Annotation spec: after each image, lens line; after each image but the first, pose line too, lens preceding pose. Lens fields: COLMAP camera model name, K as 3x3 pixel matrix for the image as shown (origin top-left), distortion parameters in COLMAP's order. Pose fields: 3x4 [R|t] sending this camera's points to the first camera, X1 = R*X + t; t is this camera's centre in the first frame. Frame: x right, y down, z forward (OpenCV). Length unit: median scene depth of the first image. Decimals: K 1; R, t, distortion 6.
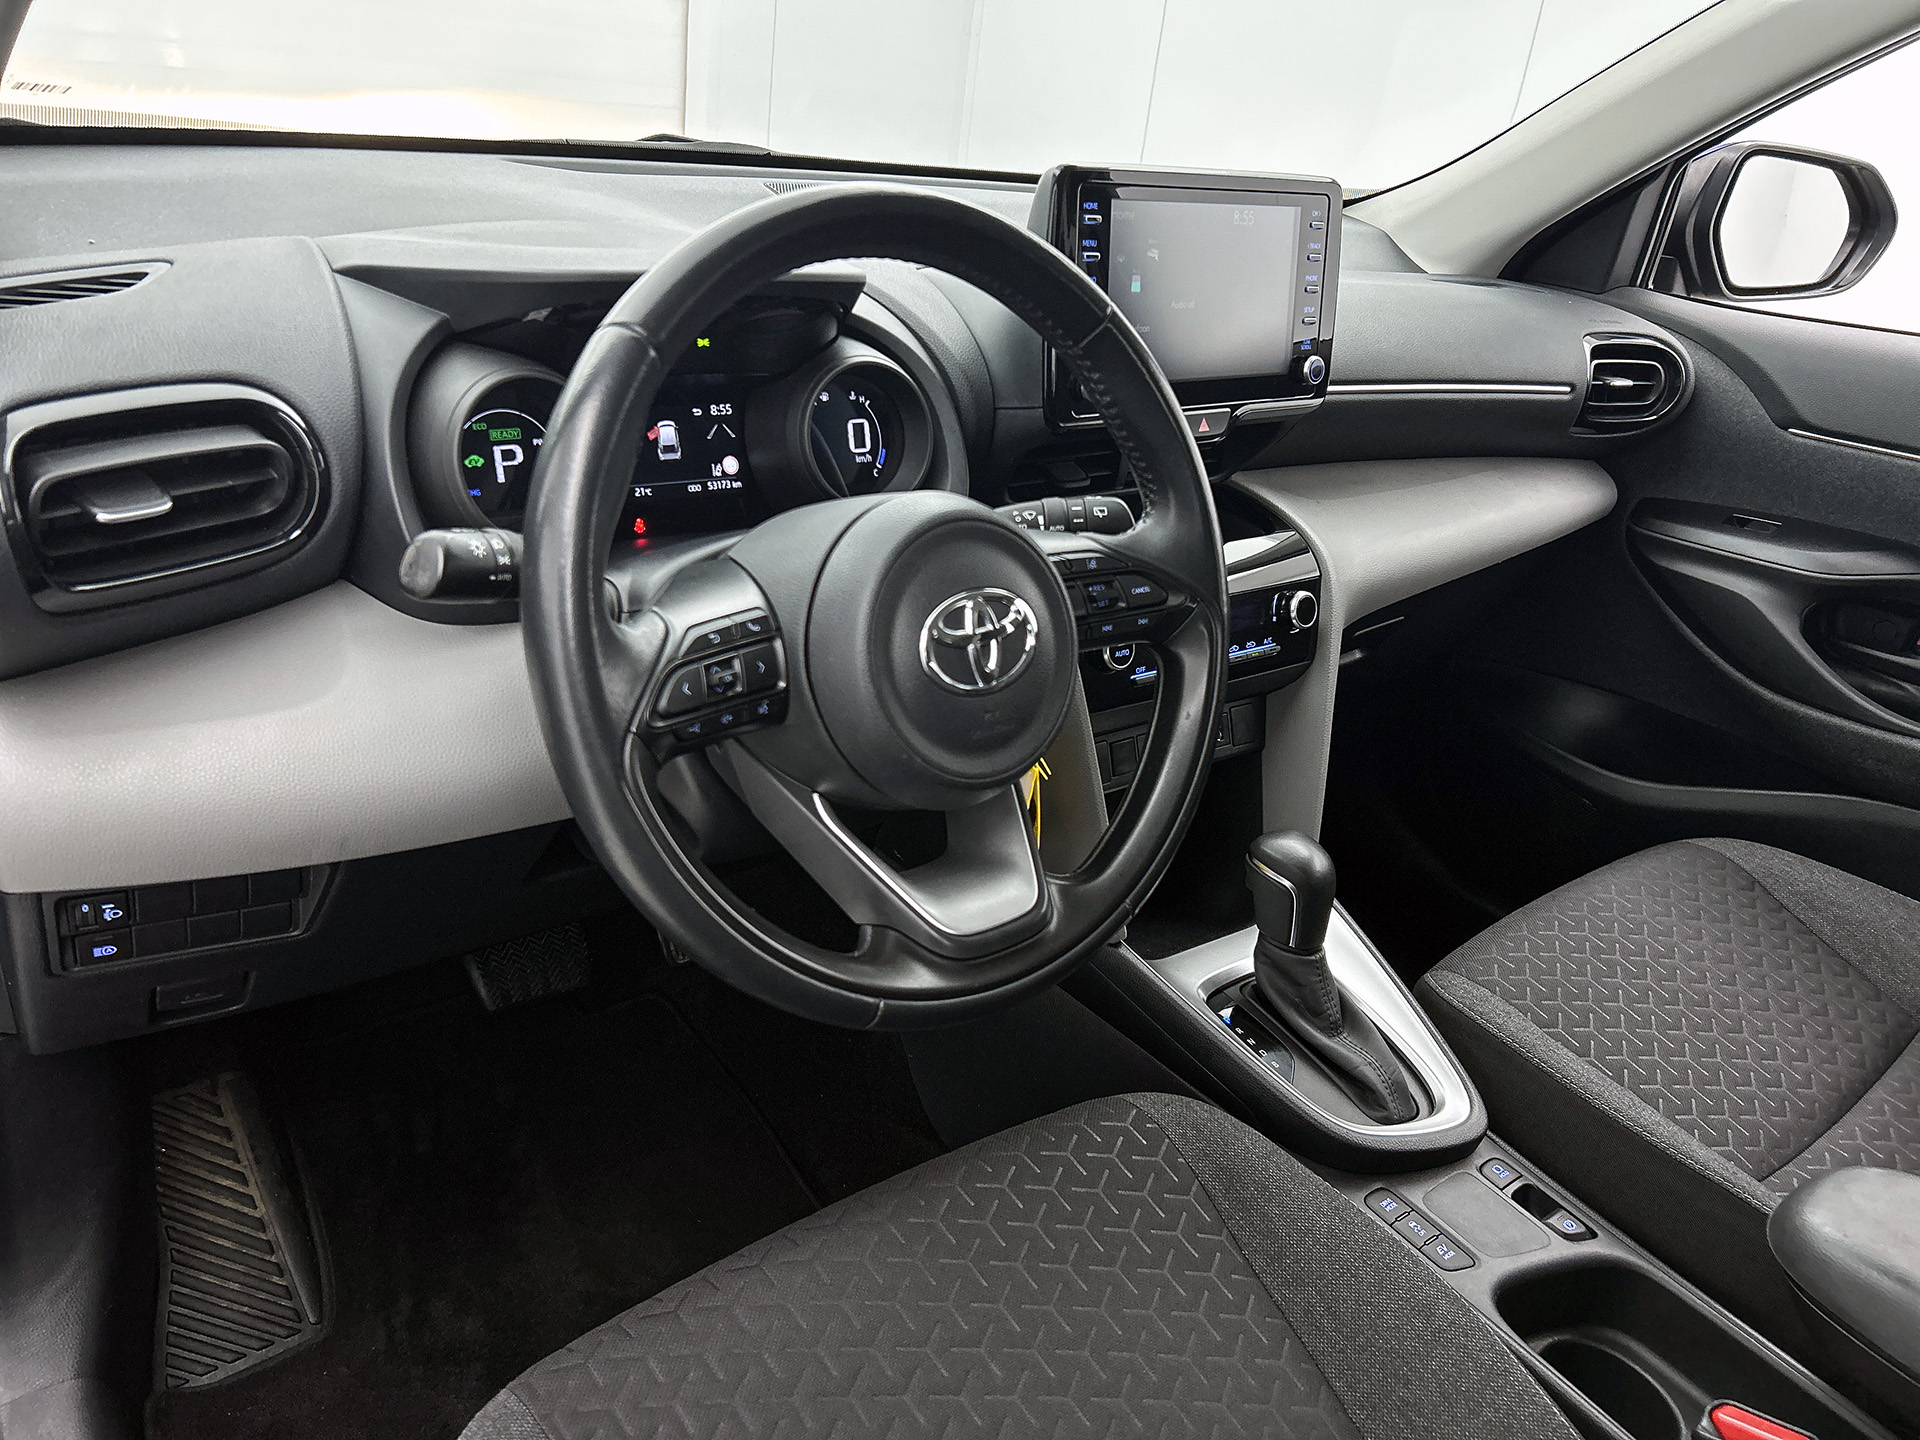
lens RADIAL K [[1463.3, 0, 944.5], [0, 1463.3, 720.2], [0, 0, 1]] dist [0.008100, -0.006550]
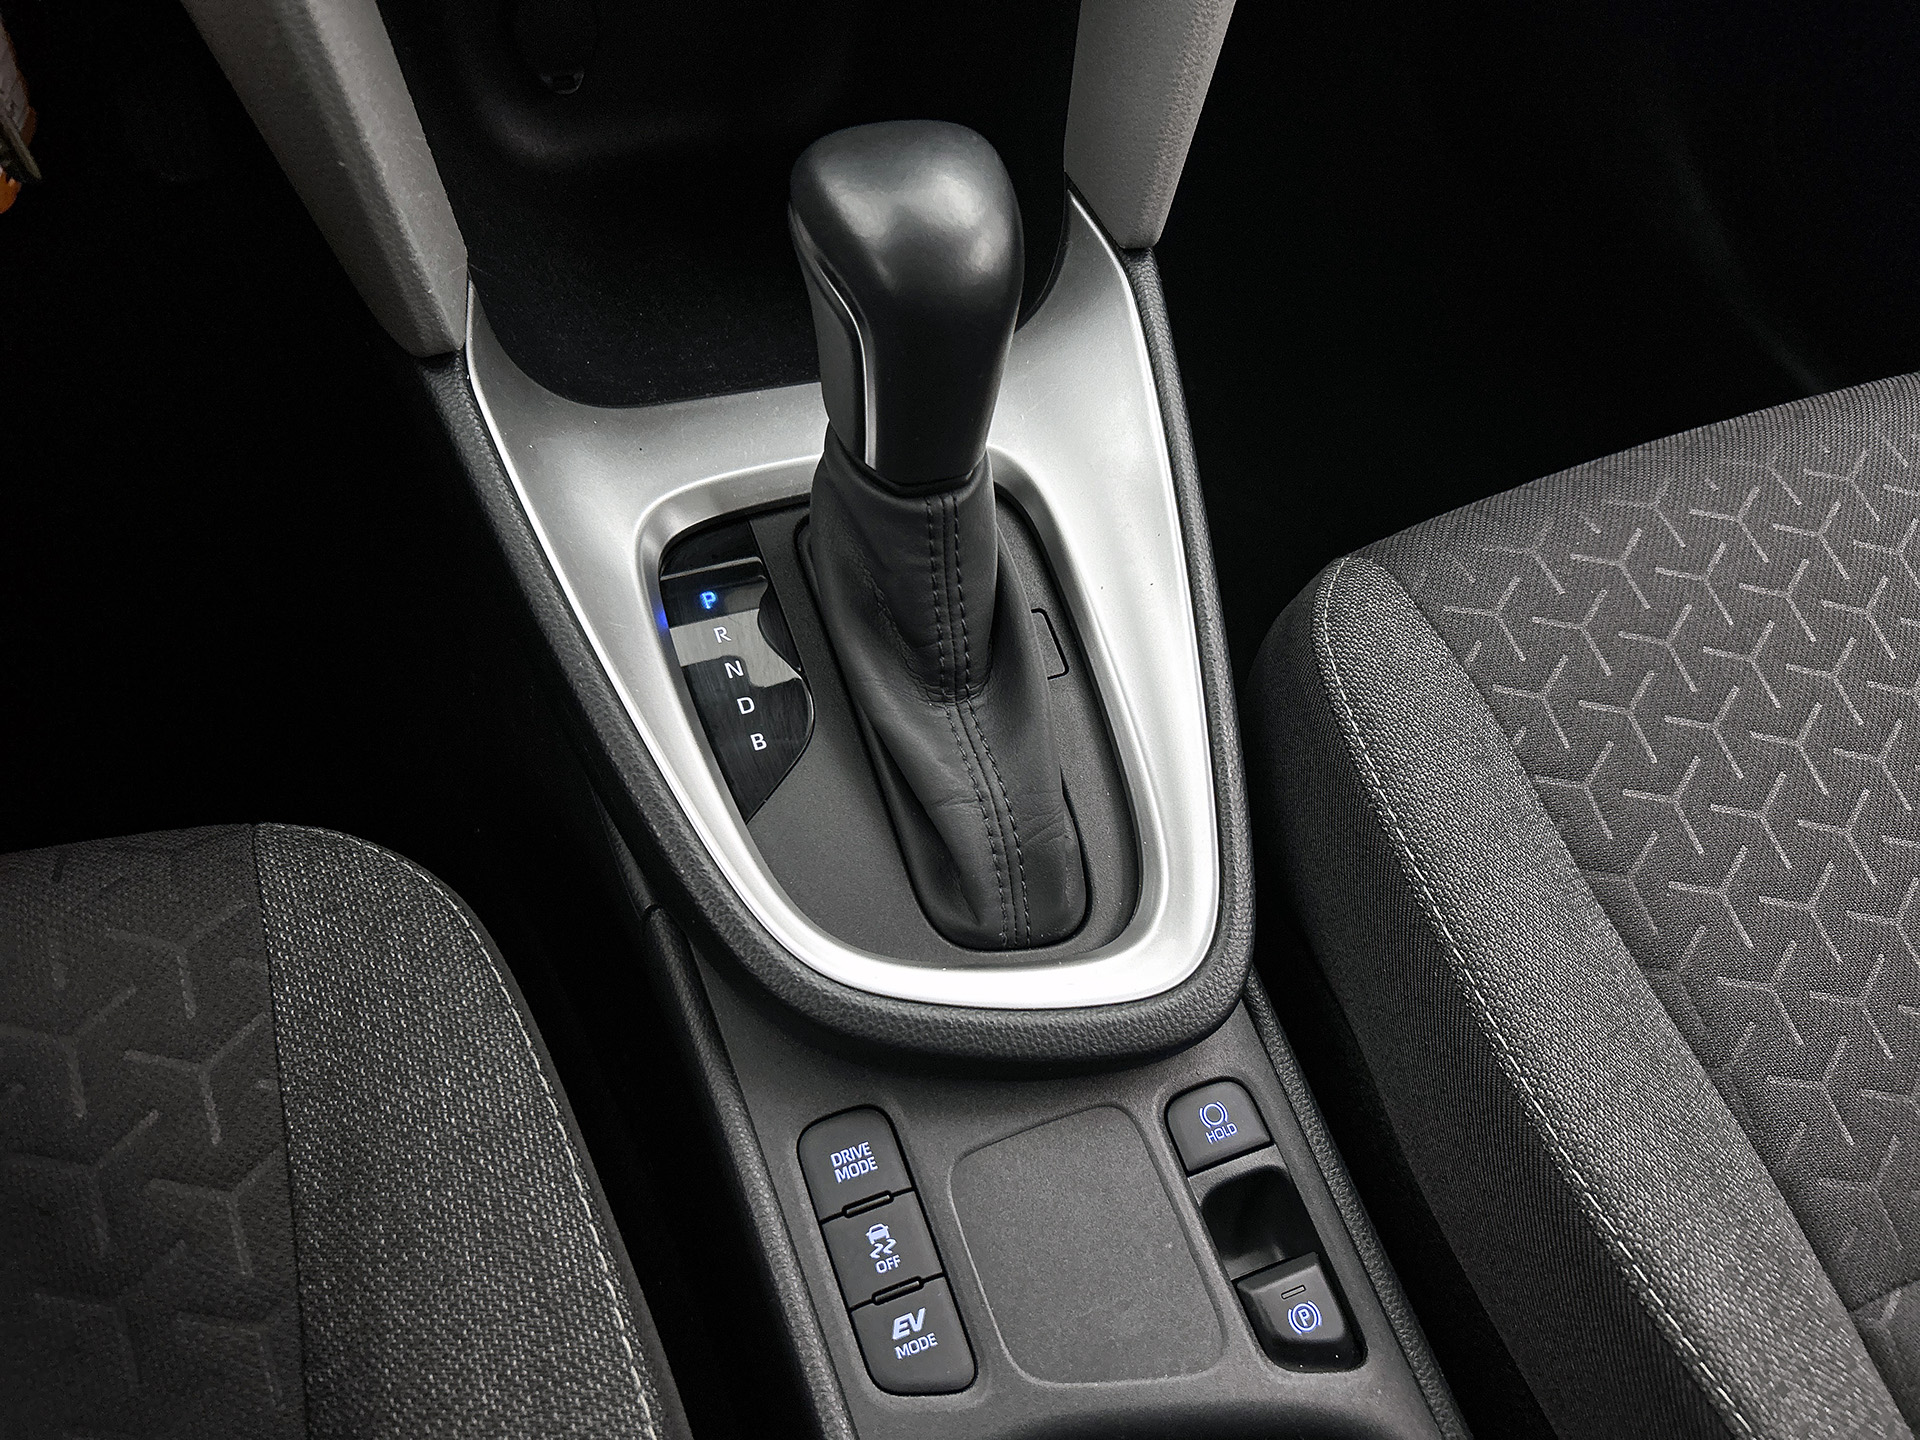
lens RADIAL K [[1429.6, 0, 960.0], [0, 1429.6, 720.0], [0, 0, 1]] dist [0.024393, -0.001631]
pose [[0.955450, 0.244282, -0.165658, 0.371749], [-0.131168, 0.854212, 0.503107, 0.026323], [0.264407, -0.458964, 0.848199, 0.739737]]
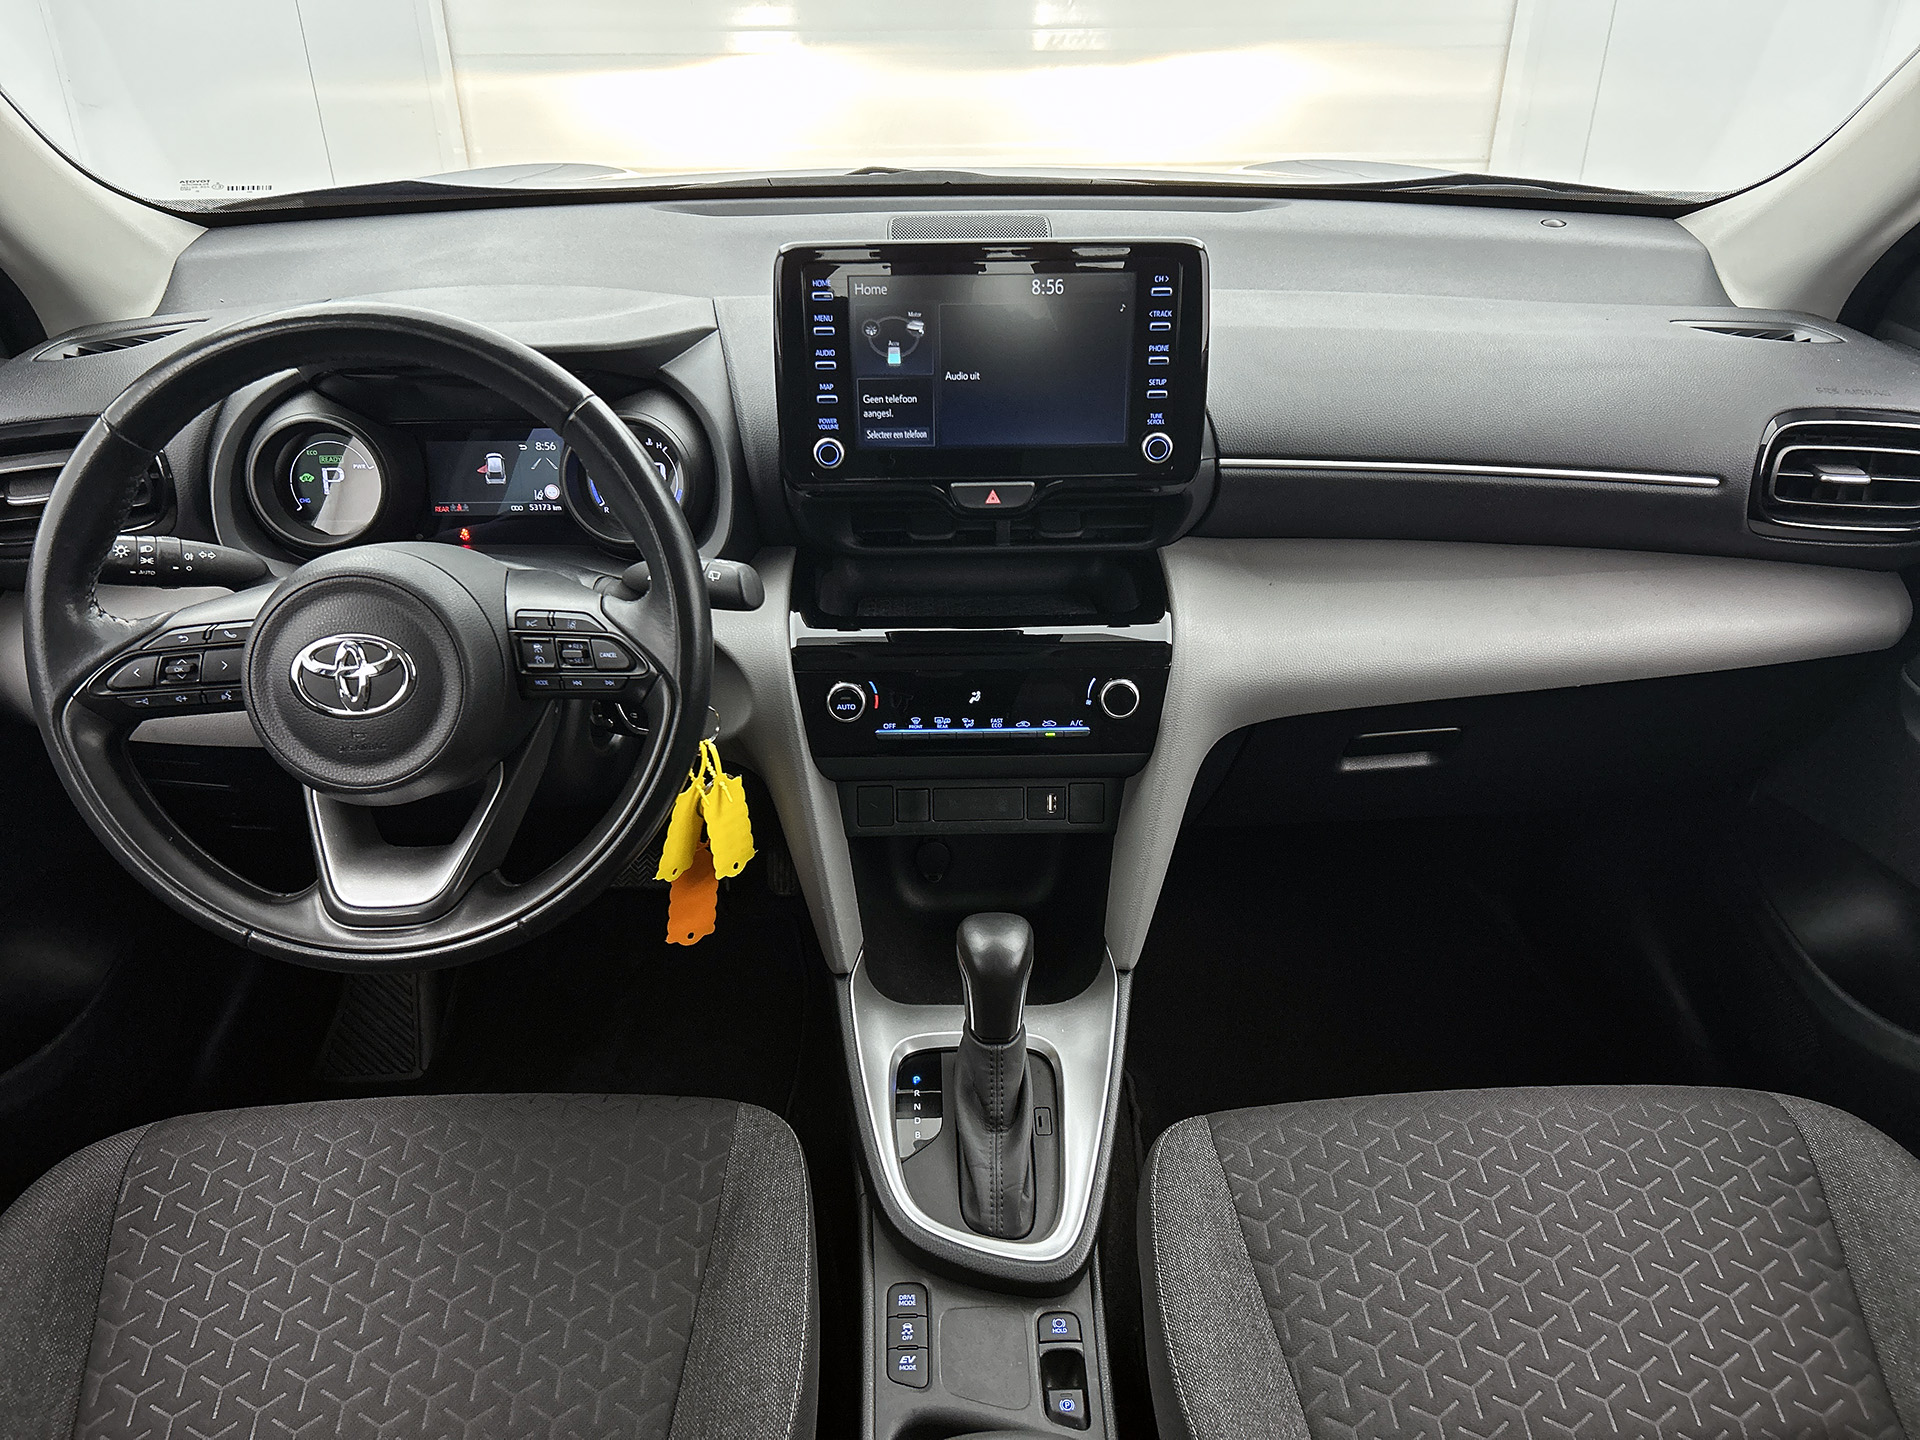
lens RADIAL K [[1521.5, 0, 960.0], [0, 1521.5, 720.0], [0, 0, 1]] dist [-0.006387, -0.003225]
pose [[0.792021, 0.198619, -0.577281, 0.863443], [-0.168455, 0.979987, 0.106057, -0.175400], [0.586793, 0.013246, 0.809629, 0.179000]]
